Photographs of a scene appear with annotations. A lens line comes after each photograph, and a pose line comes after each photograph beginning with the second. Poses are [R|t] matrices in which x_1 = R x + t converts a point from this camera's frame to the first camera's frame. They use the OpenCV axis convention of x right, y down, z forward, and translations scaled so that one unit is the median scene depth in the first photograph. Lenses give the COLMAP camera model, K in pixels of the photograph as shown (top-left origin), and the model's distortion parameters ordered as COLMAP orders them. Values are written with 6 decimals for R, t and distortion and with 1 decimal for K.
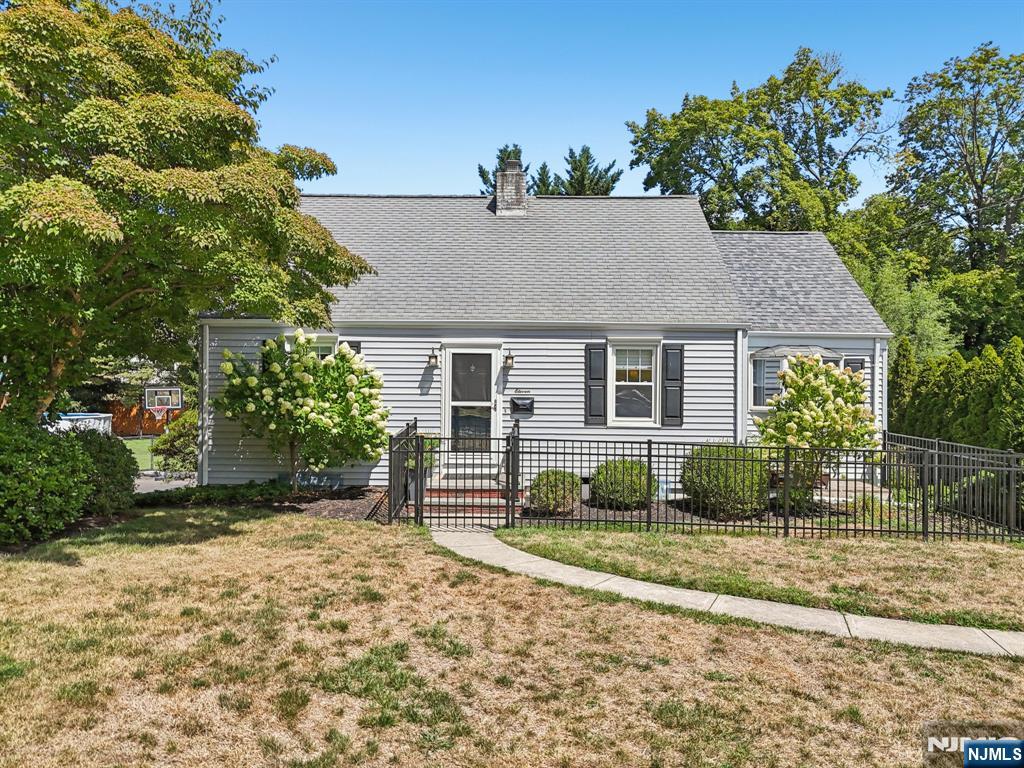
lens RADIAL K [[718.9, 0, 512.1], [0, 718.9, 385.1], [0, 0, 1]] dist [0.004419, 0.001241]
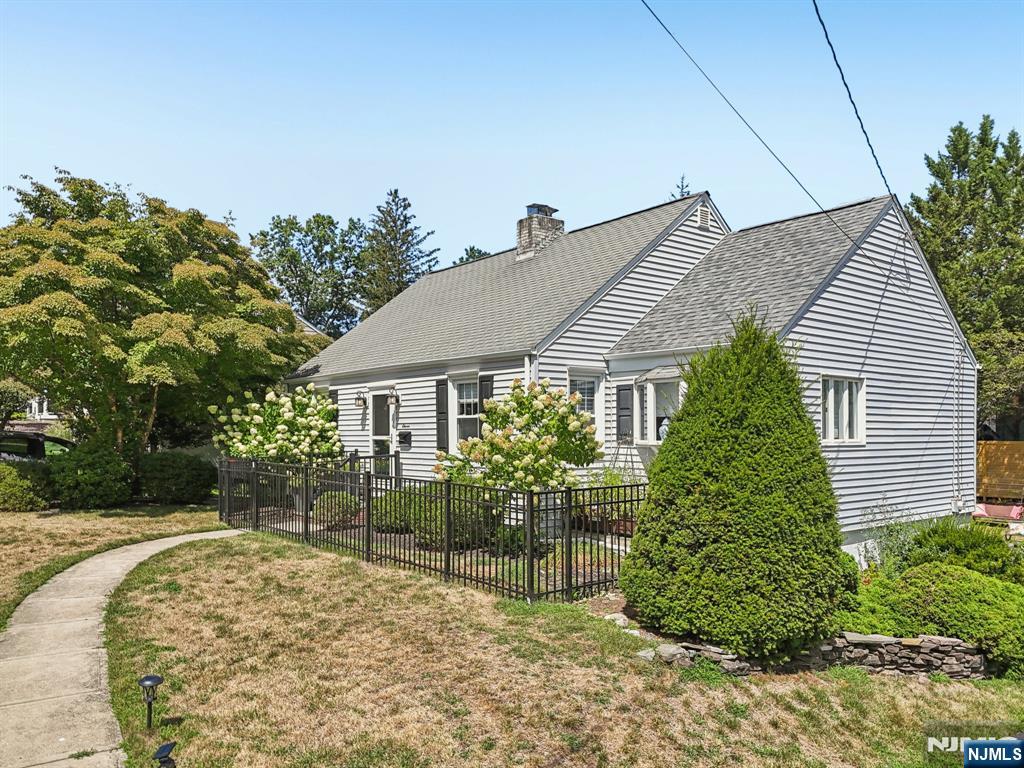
lens RADIAL K [[781.9, 0, 512.1], [0, 781.9, 384.9], [0, 0, 1]] dist [-0.002214, -0.000170]
pose [[0.690999, -0.056648, -0.720633, 1.013103], [0.010260, 0.997593, -0.068580, 0.030176], [0.722783, 0.039995, 0.689917, 0.276592]]
